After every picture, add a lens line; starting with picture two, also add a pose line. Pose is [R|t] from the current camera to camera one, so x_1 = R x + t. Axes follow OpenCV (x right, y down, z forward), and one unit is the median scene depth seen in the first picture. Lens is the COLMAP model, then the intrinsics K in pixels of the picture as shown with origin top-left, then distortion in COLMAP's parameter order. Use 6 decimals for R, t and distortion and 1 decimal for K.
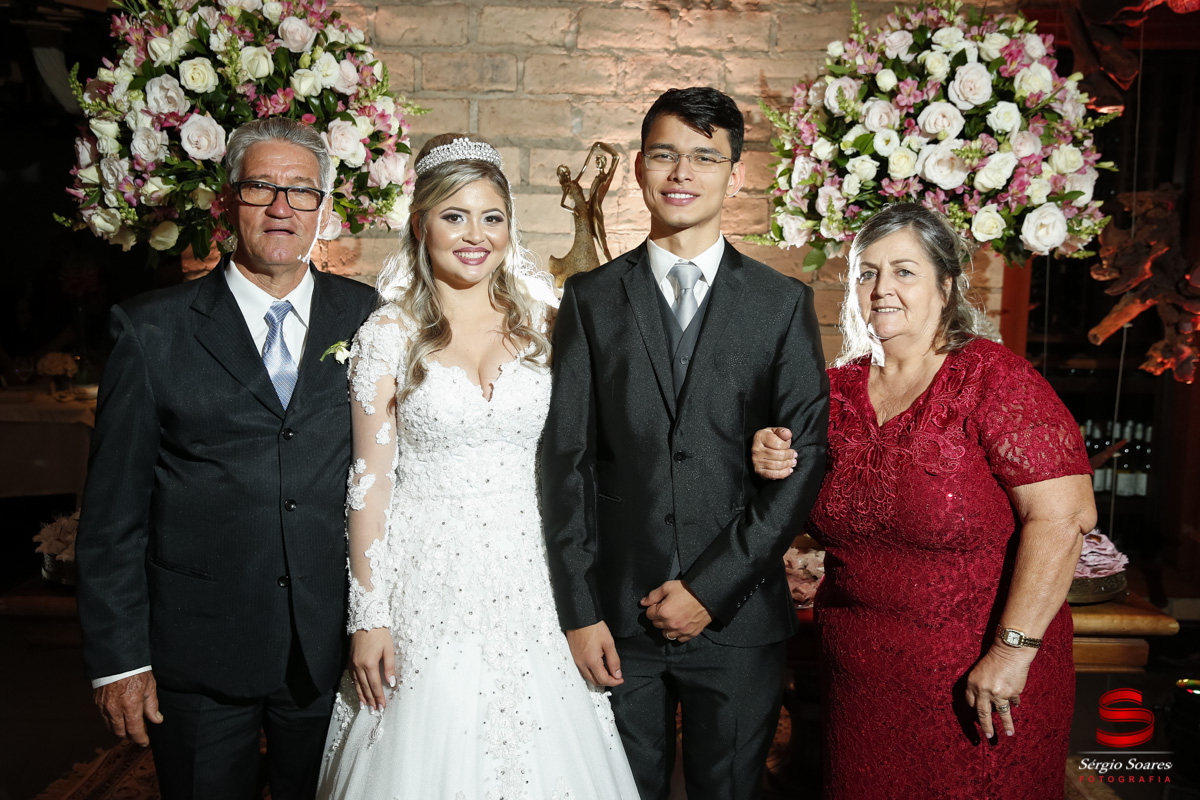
lens RADIAL K [[1106.2, 0, 600.0], [0, 1106.2, 400.0], [0, 0, 1]] dist [-0.050251, 0.134677]
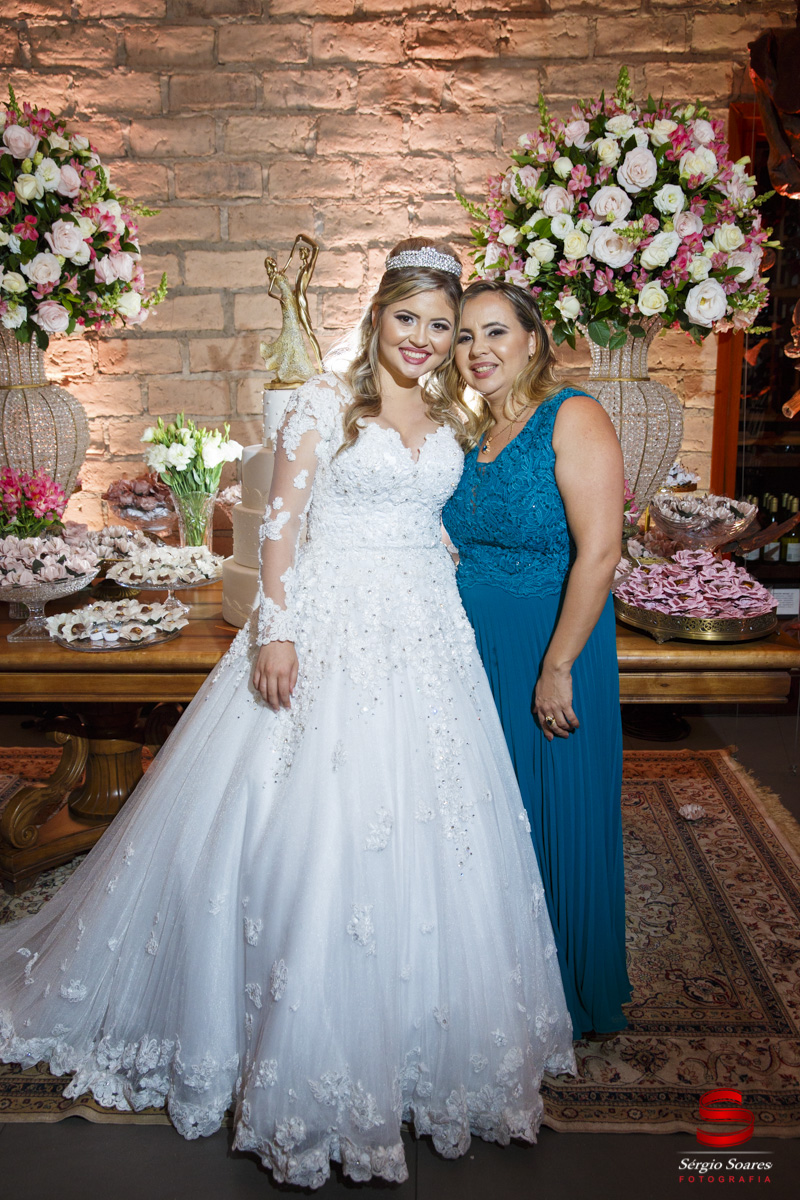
lens RADIAL K [[1015.9, 0, 400.0], [0, 1015.9, 600.0], [0, 0, 1]] dist [-0.077079, 0.118500]
pose [[0.999397, -0.019957, -0.028429, 0.118755], [0.022563, 0.995270, 0.094491, 0.034807], [0.026409, -0.095076, 0.995120, -0.025008]]
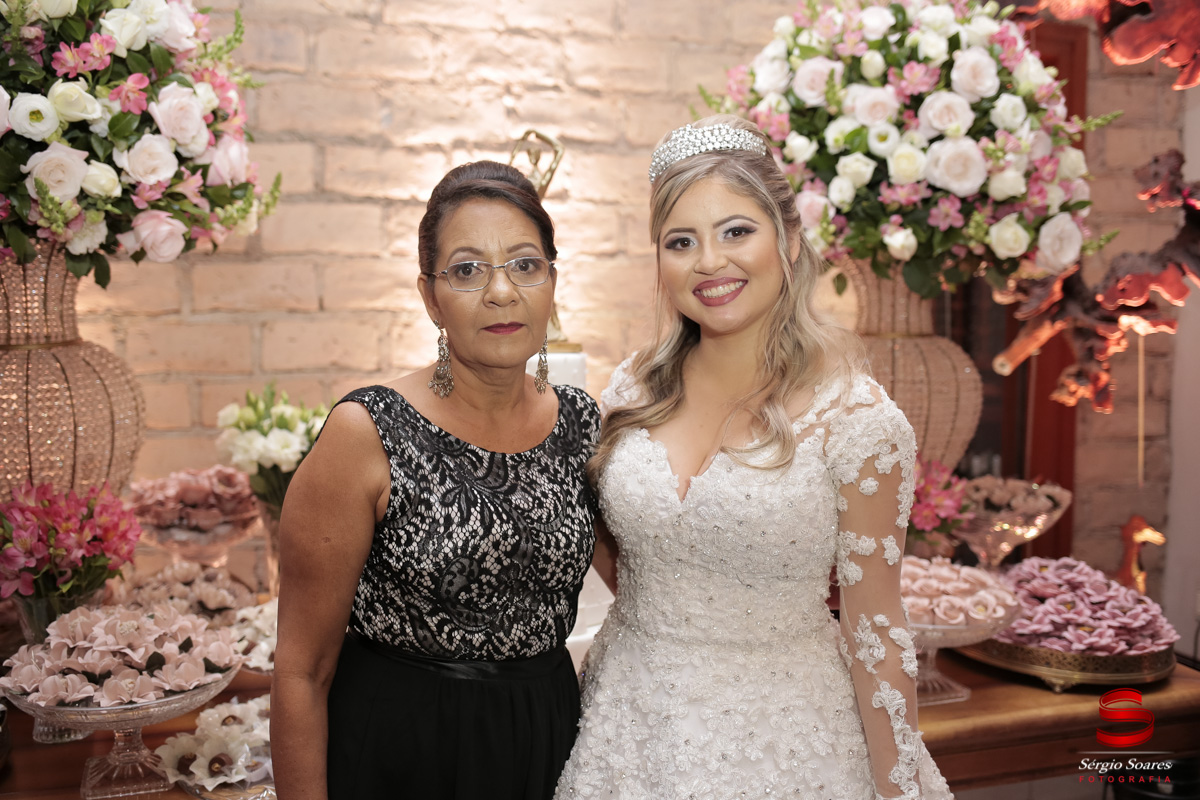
lens RADIAL K [[1185.2, 0, 600.0], [0, 1185.2, 400.0], [0, 0, 1]] dist [-0.048281, 0.014626]
pose [[0.952304, -0.041552, 0.302309, -0.208228], [0.050724, 0.998458, -0.022548, -0.030767], [-0.300906, 0.036807, 0.952943, 0.233361]]
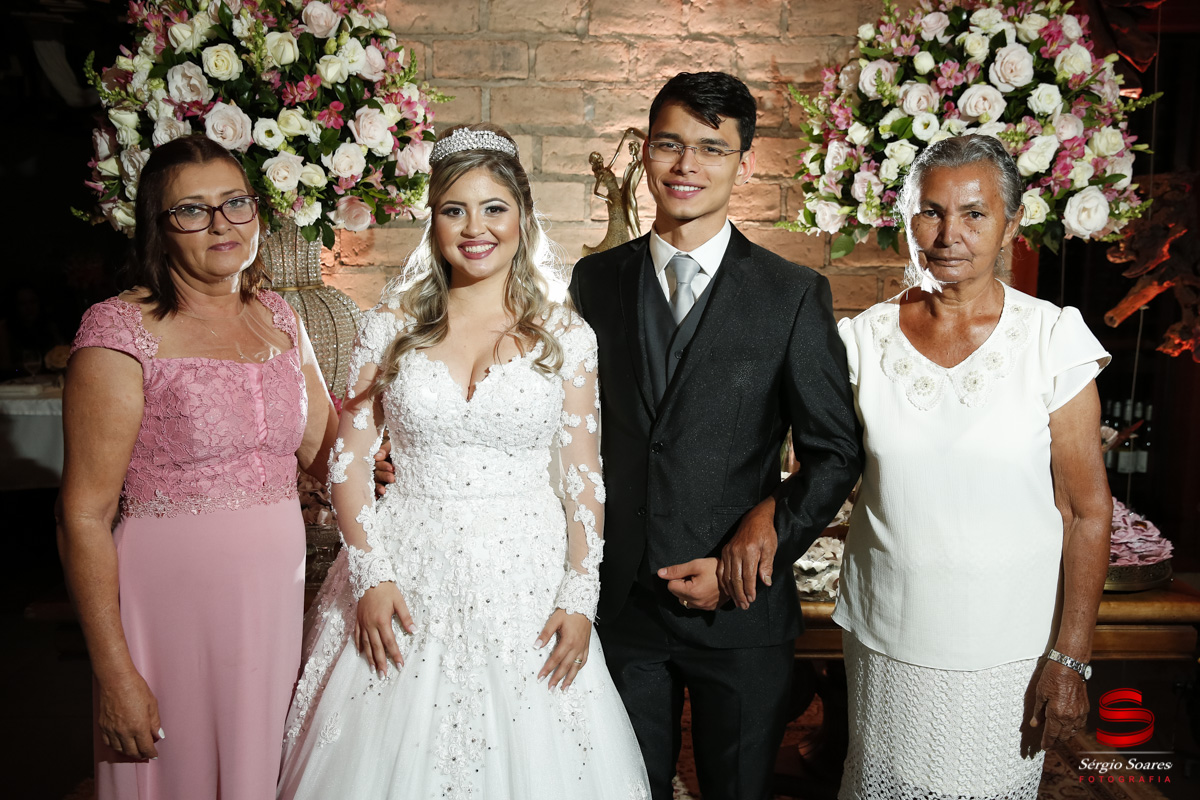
lens RADIAL K [[1058.3, 0, 600.0], [0, 1058.3, 400.0], [0, 0, 1]] dist [-0.058546, 0.119481]
pose [[0.999656, -0.014279, 0.022006, -0.053915], [0.013838, 0.999703, 0.020052, -0.011923], [-0.022286, -0.019740, 0.999557, 0.061558]]
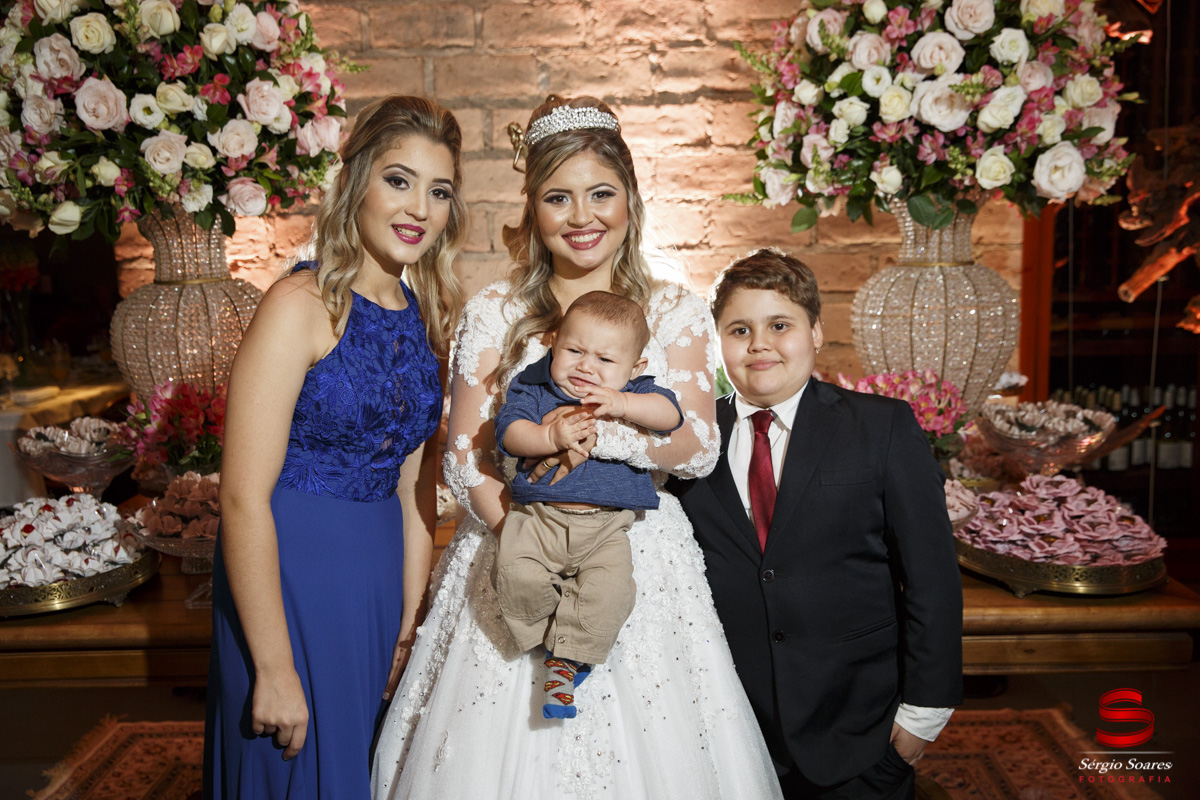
lens RADIAL K [[1176.9, 0, 600.0], [0, 1176.9, 400.0], [0, 0, 1]] dist [-0.016990, 0.111031]
pose [[0.999269, -0.037180, -0.008932, 0.036240], [0.037301, 0.999209, 0.013816, 0.000504], [0.008411, -0.014139, 0.999865, 0.049298]]
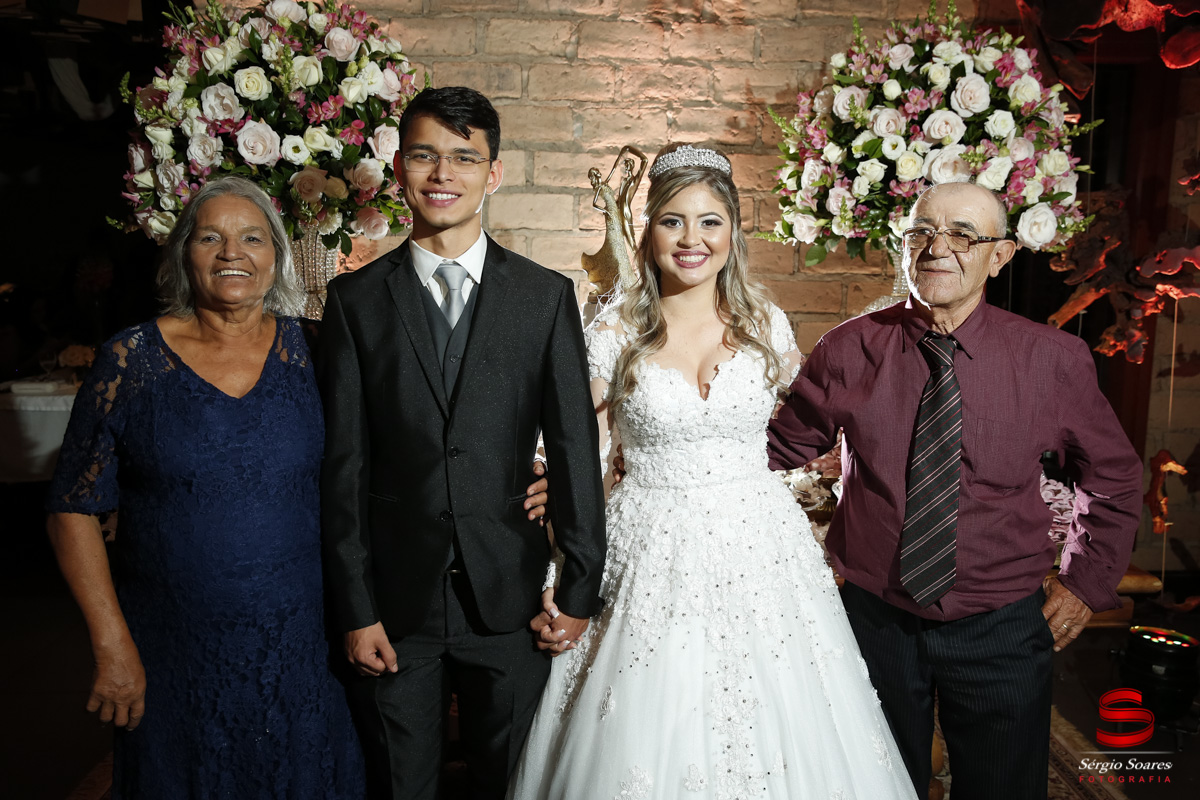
lens RADIAL K [[997.3, 0, 600.0], [0, 997.3, 400.0], [0, 0, 1]] dist [-0.074787, 0.115354]
pose [[0.998377, -0.014830, 0.054988, -0.084855], [0.013561, 0.999635, 0.023376, -0.011061], [-0.055314, -0.022593, 0.998213, 0.037140]]
